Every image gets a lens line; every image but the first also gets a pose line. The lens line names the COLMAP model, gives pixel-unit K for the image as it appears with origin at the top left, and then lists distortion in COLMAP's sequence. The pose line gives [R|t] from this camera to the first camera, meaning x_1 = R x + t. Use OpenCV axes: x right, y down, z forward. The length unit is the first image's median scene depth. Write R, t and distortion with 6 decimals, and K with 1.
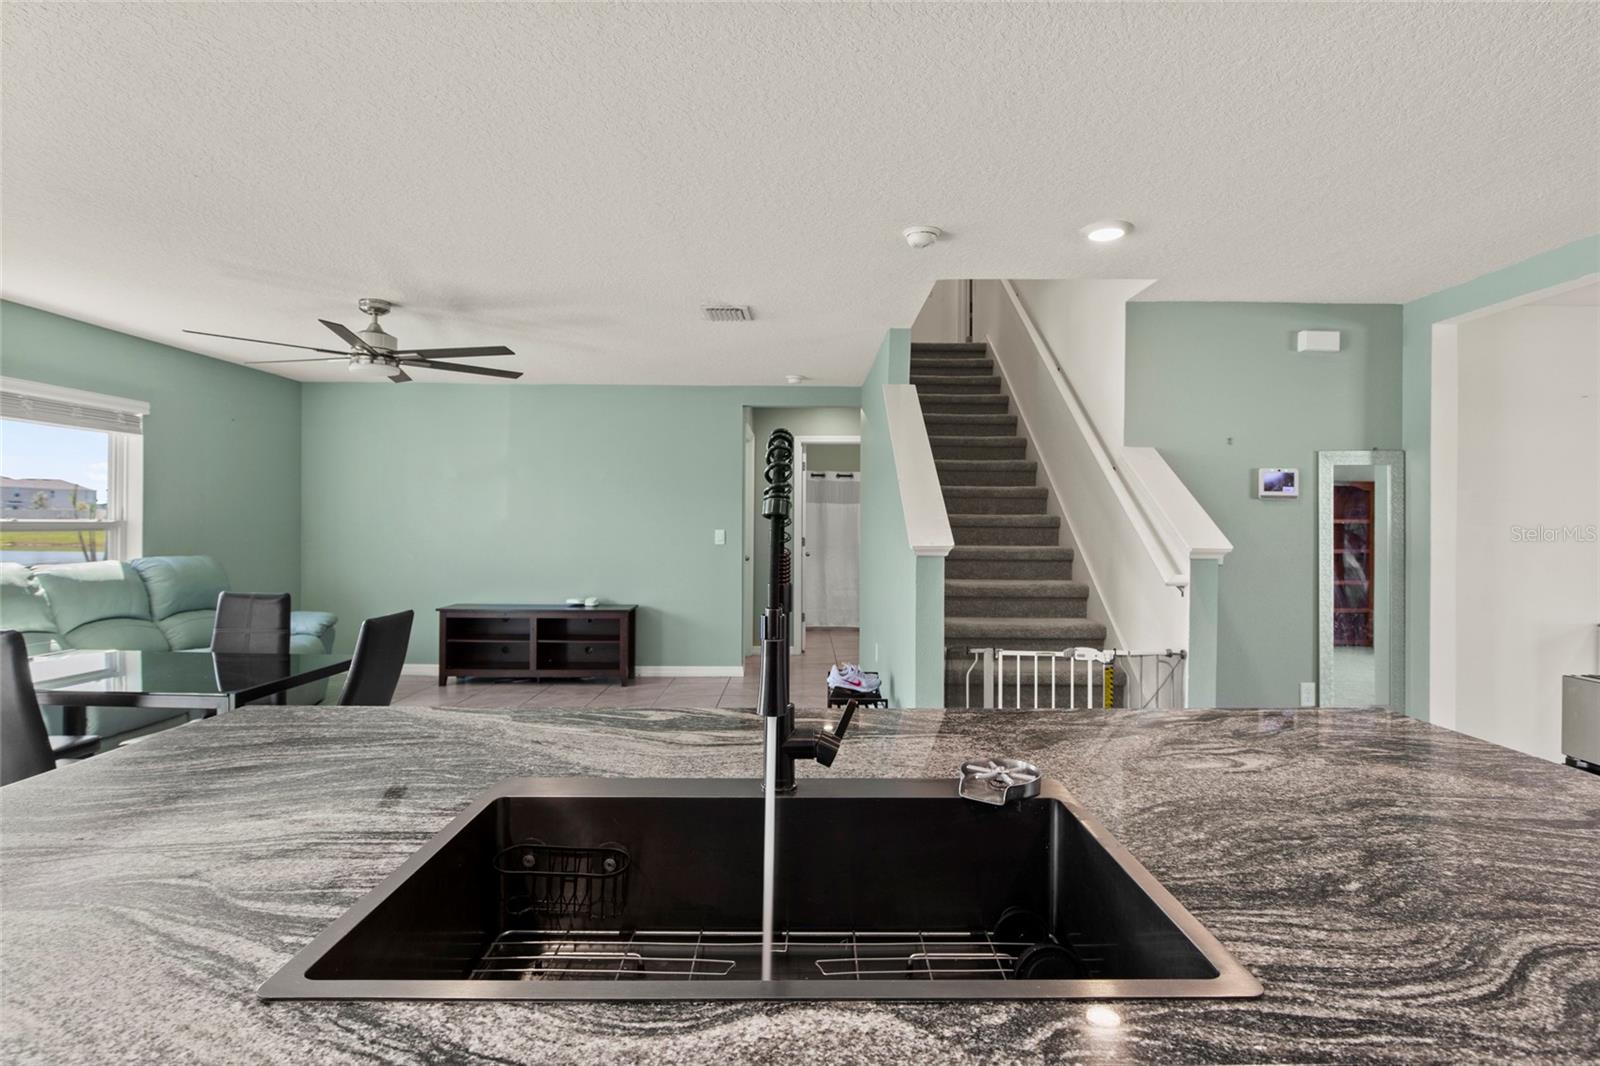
lens RADIAL K [[803.5, 0, 808.1], [0, 803.5, 524.4], [0, 0, 1]] dist [-0.008271, 0.001457]
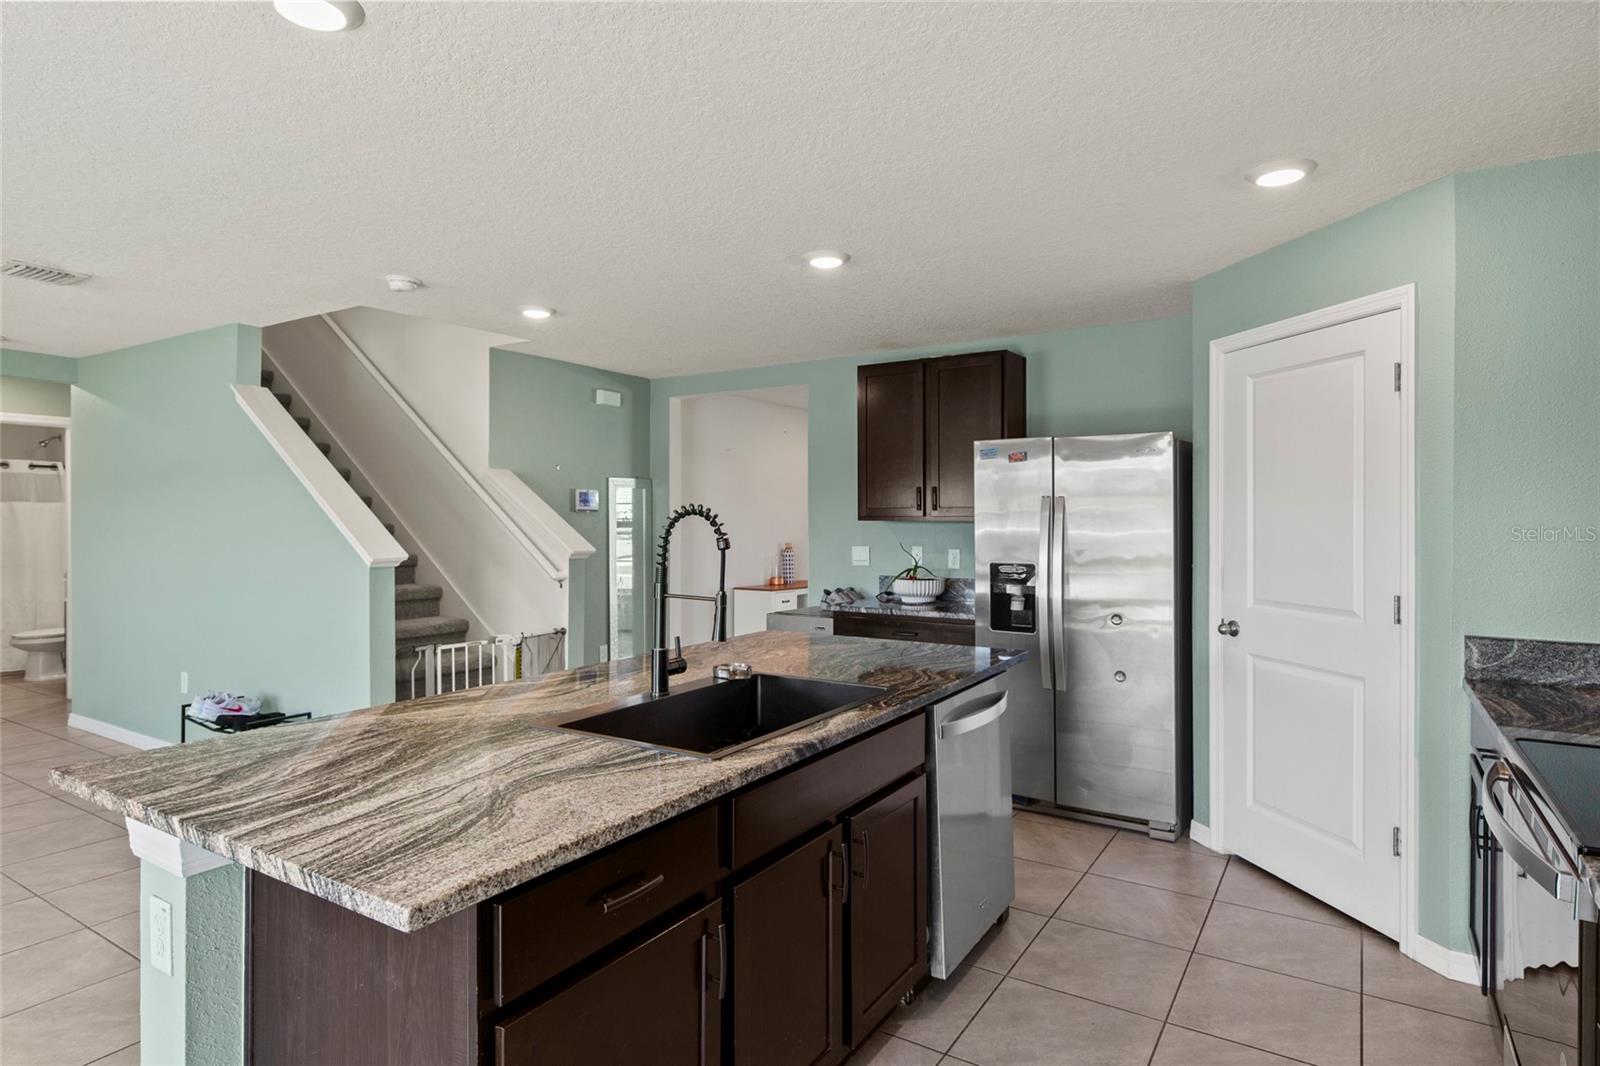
lens RADIAL K [[871.4, 0, 813.3], [0, 871.4, 526.8], [0, 0, 1]] dist [0.005019, -0.000215]
pose [[0.534656, -0.012898, 0.844971, -0.452329], [0.004415, 0.999913, 0.012469, -0.023433], [-0.845058, -0.002936, 0.534667, -0.108231]]
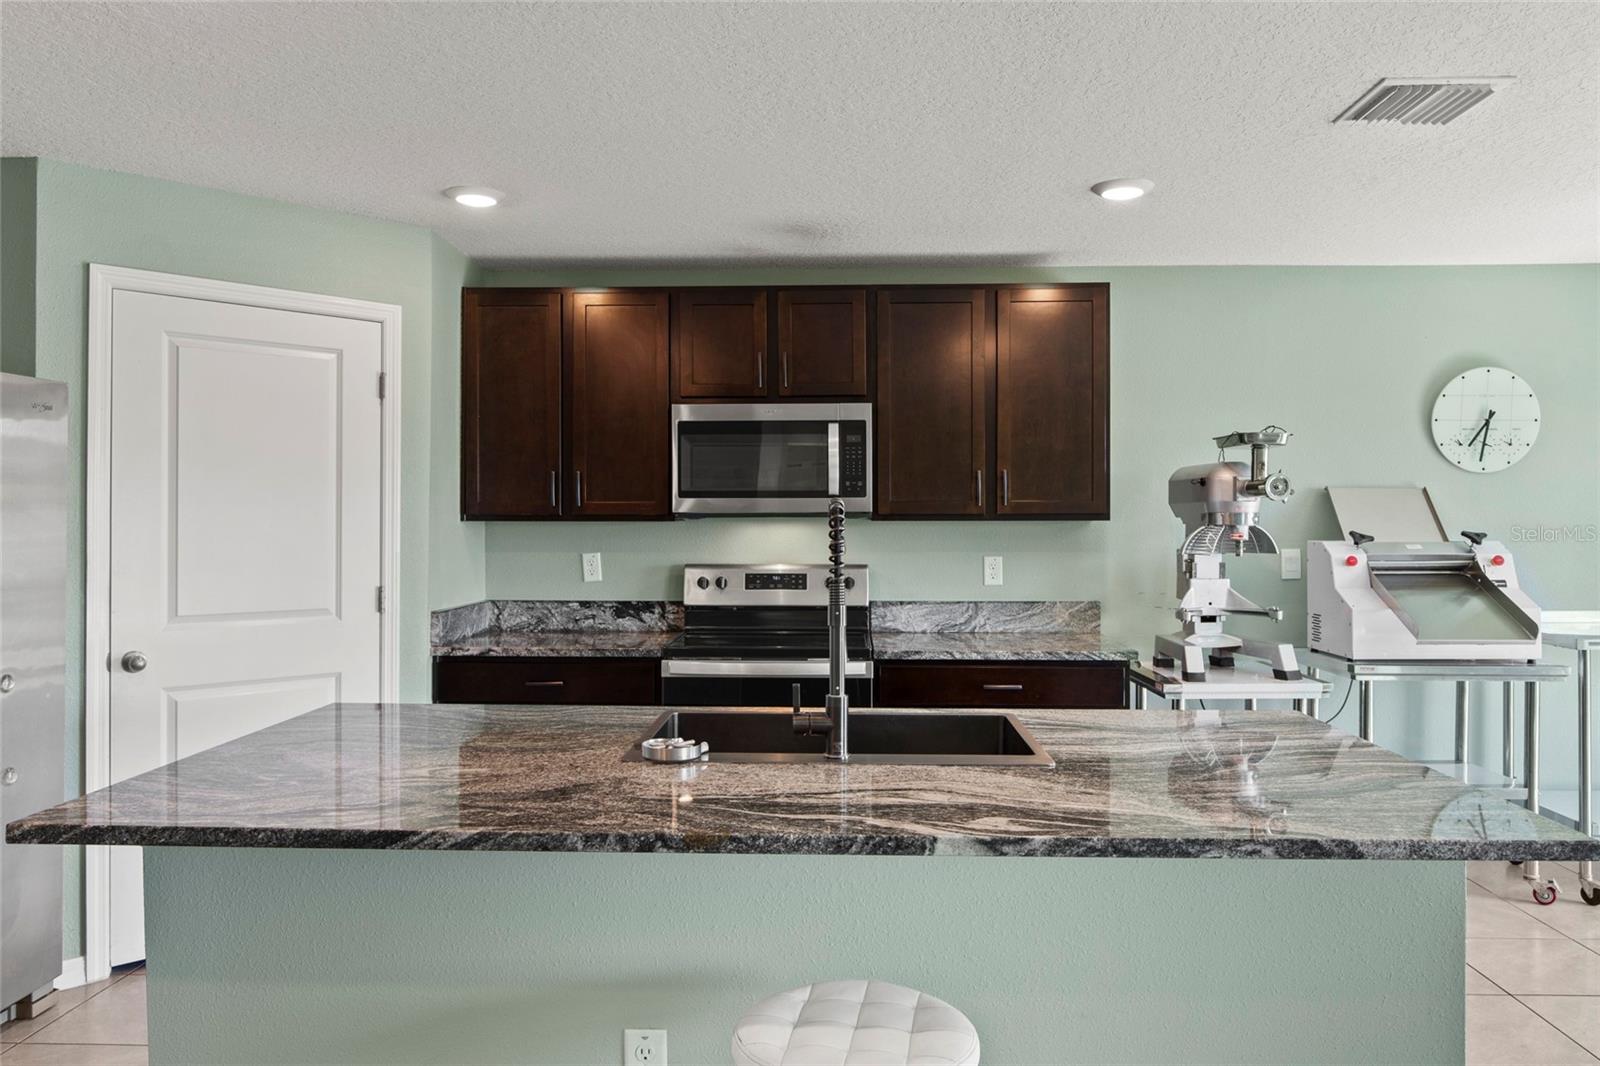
lens RADIAL K [[1133.5, 0, 809.8], [0, 1133.5, 525.8], [0, 0, 1]] dist [0.001761, -0.001379]
pose [[-0.999241, -0.007943, 0.038129, -0.020130], [-0.007533, 0.999912, 0.010891, -0.023612], [-0.038212, 0.010595, -0.999213, 0.848592]]
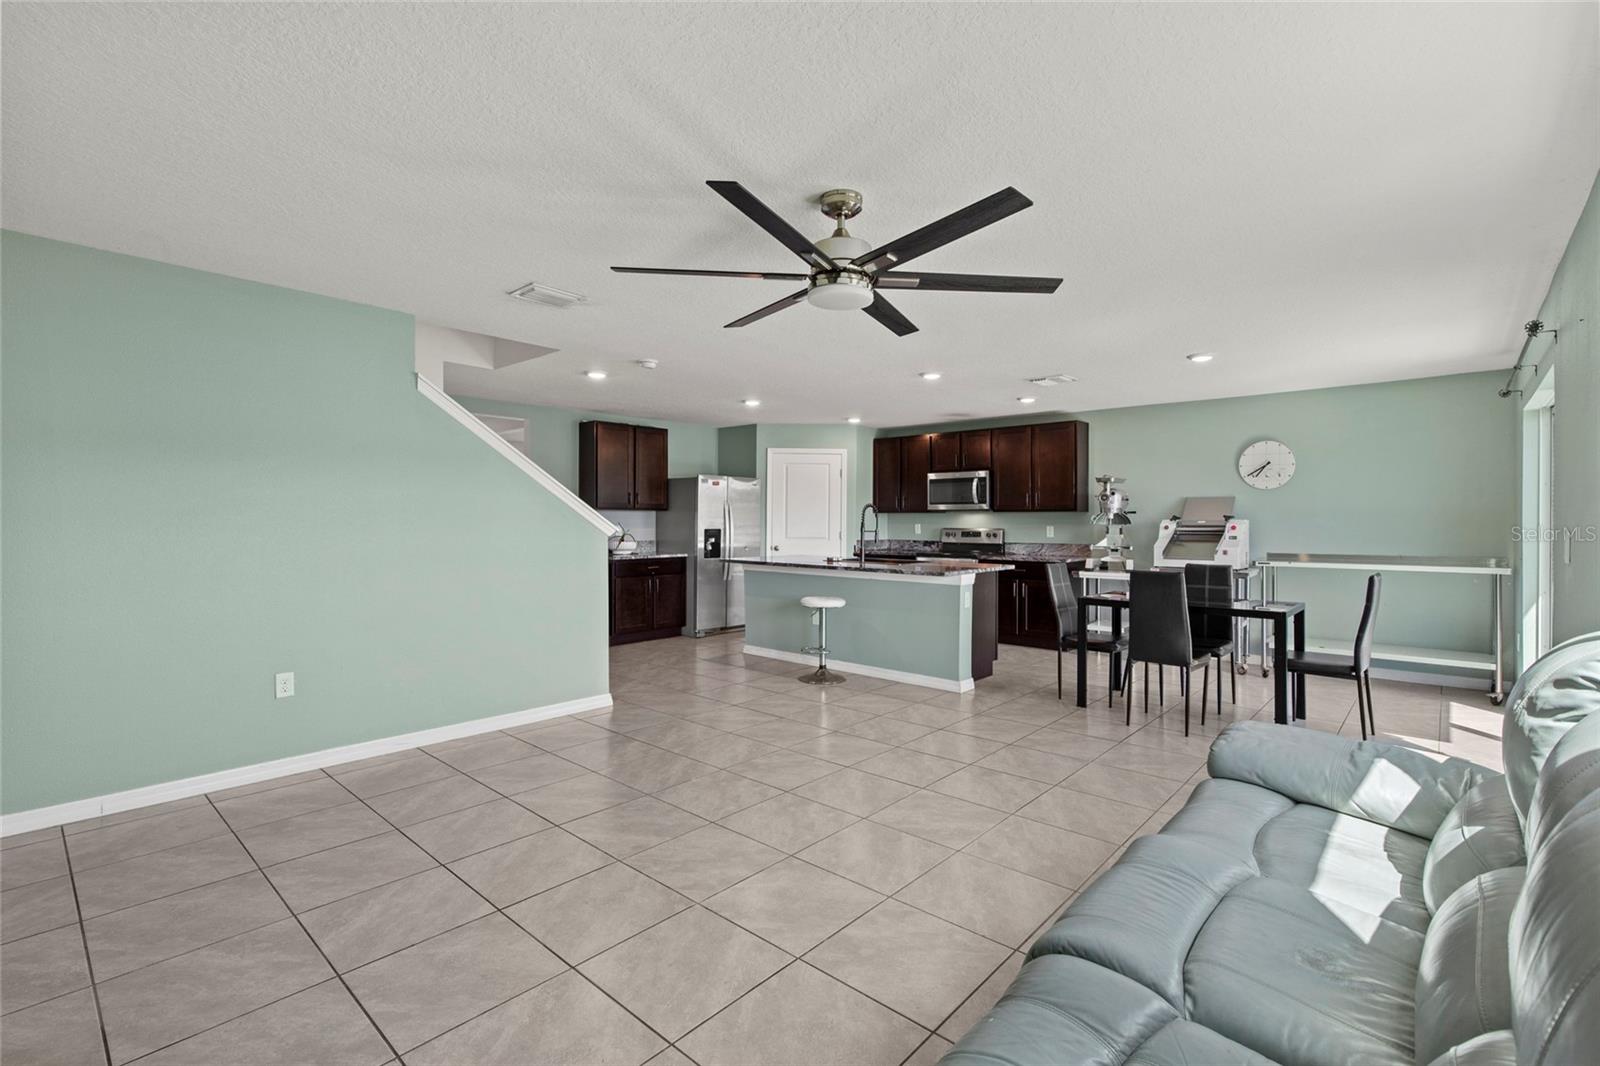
lens RADIAL K [[721.7, 0, 805.0], [0, 721.7, 524.8], [0, 0, 1]] dist [0.001211, 0.000220]
pose [[-0.744819, -0.014354, 0.667112, -0.970099], [-0.005926, 0.999871, 0.014897, -0.008793], [-0.667240, 0.007143, -0.744809, 1.551798]]
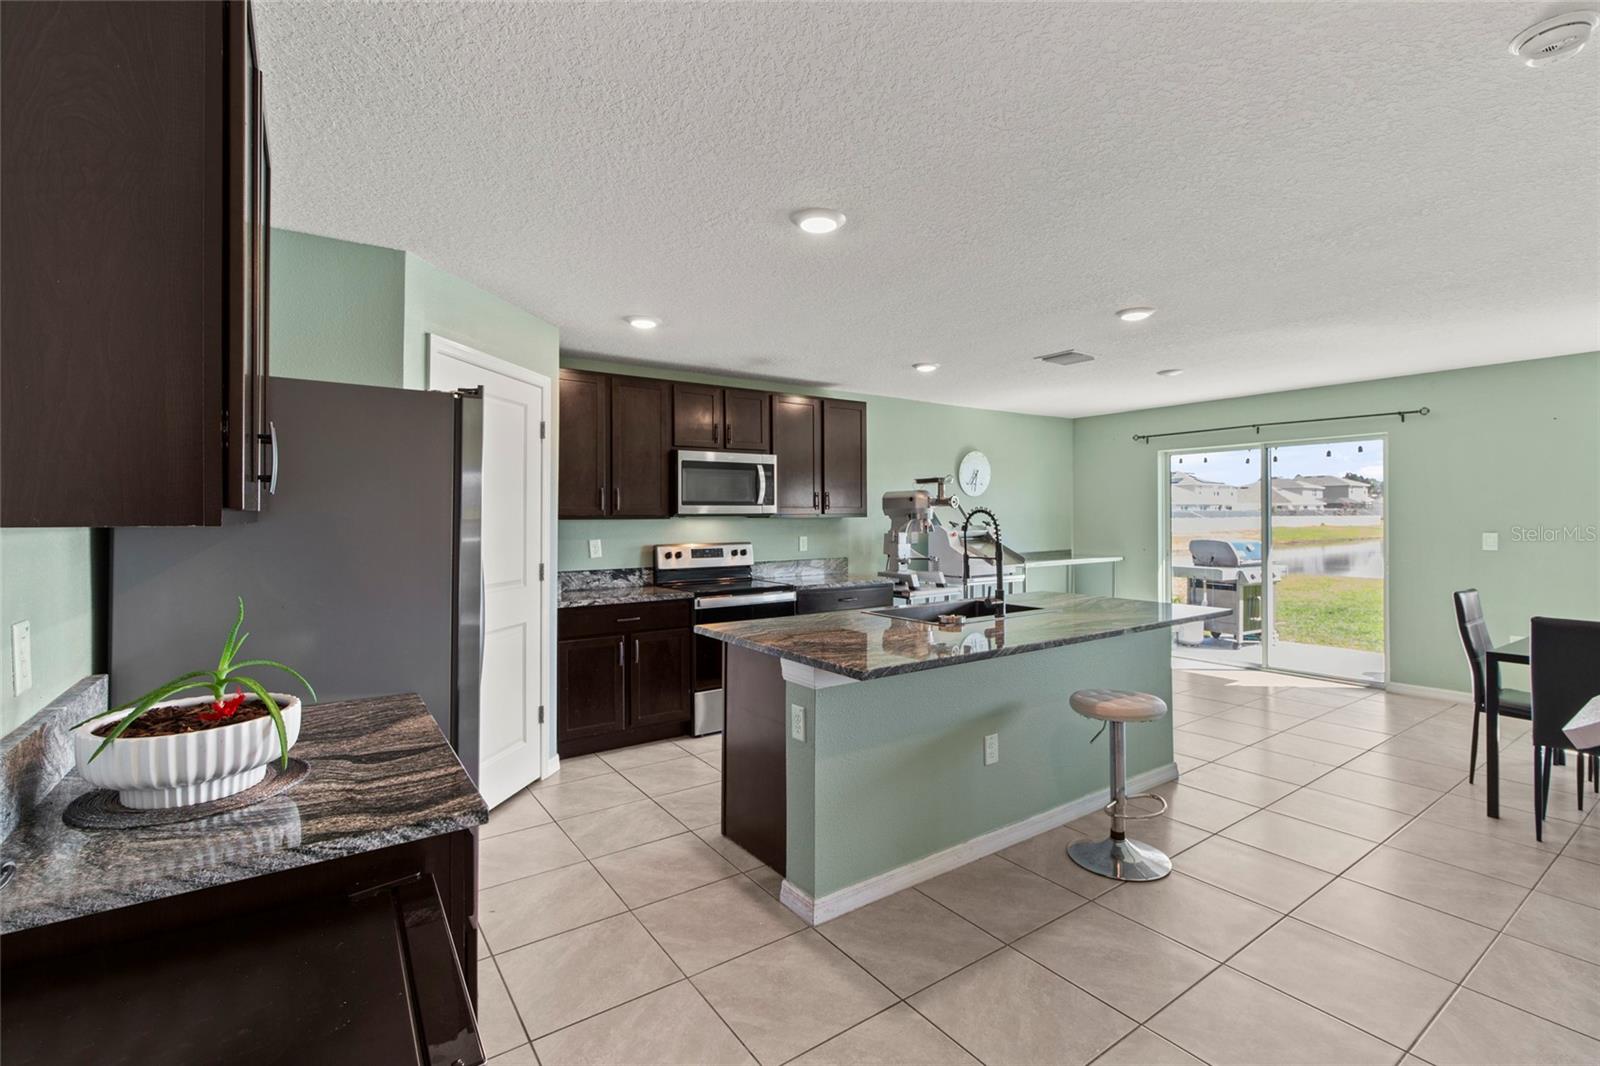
lens RADIAL K [[721.7, 0, 818.0], [0, 721.7, 506.9], [0, 0, 1]] dist [0.001211, 0.000220]
pose [[-0.811881, -0.011285, -0.583715, 0.652880], [-0.003244, 0.999885, -0.014819, -0.017859], [0.583815, -0.010137, -0.811824, 0.854682]]
